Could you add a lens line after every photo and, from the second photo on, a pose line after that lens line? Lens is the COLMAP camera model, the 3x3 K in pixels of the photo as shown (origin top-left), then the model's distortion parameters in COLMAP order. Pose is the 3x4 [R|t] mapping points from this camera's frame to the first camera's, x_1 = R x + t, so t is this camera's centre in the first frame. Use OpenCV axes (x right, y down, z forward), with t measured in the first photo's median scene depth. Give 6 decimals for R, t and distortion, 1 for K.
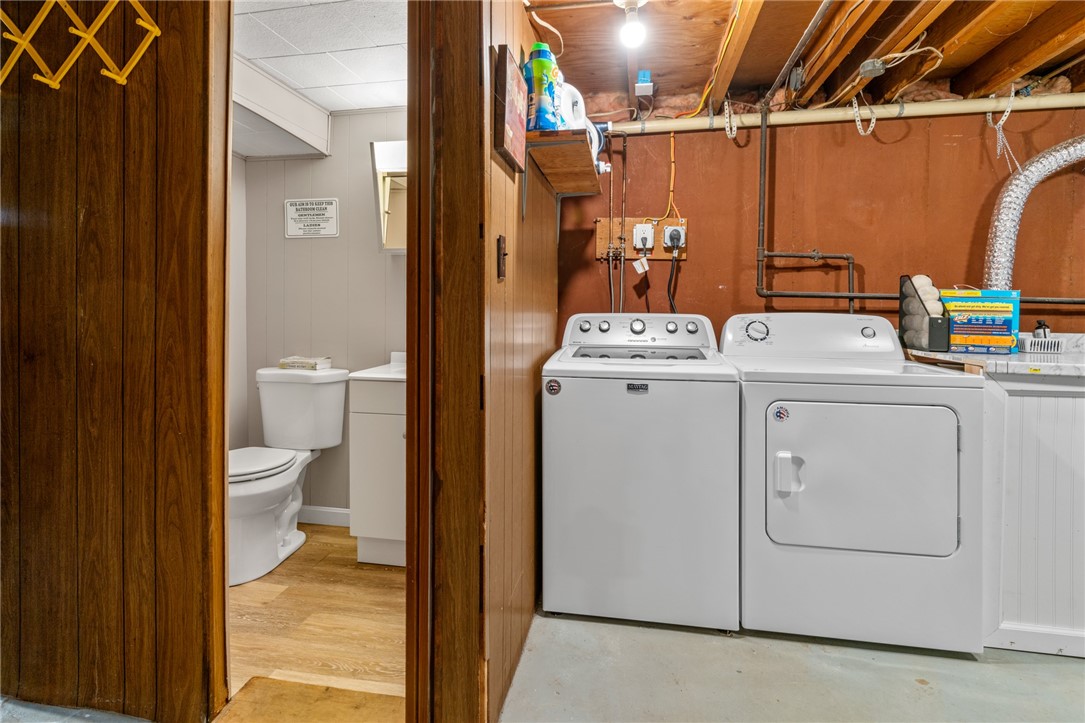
lens RADIAL K [[544.3, 0, 543.5], [0, 544.3, 313.9], [0, 0, 1]] dist [-0.000608, 0.000072]
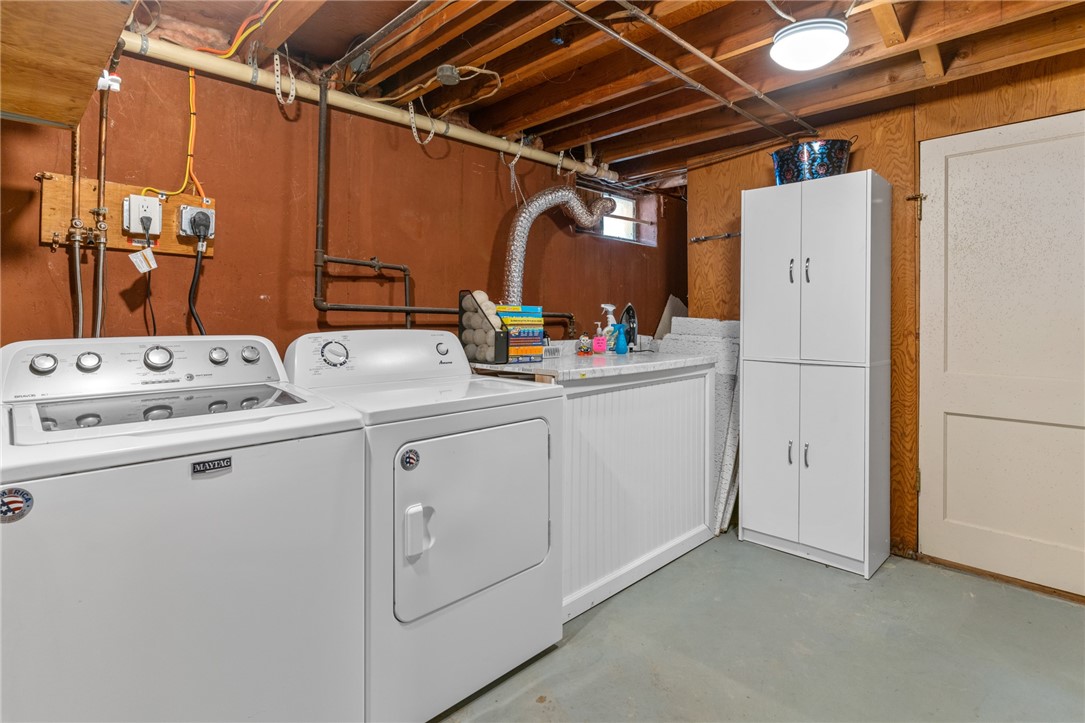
lens RADIAL K [[544.3, 0, 543.5], [0, 544.3, 313.9], [0, 0, 1]] dist [-0.000608, 0.000072]
pose [[0.577040, -0.001940, 0.816714, -0.077673], [0.016644, 0.999817, -0.009385, -0.013944], [-0.816546, 0.019009, 0.576967, 0.278719]]
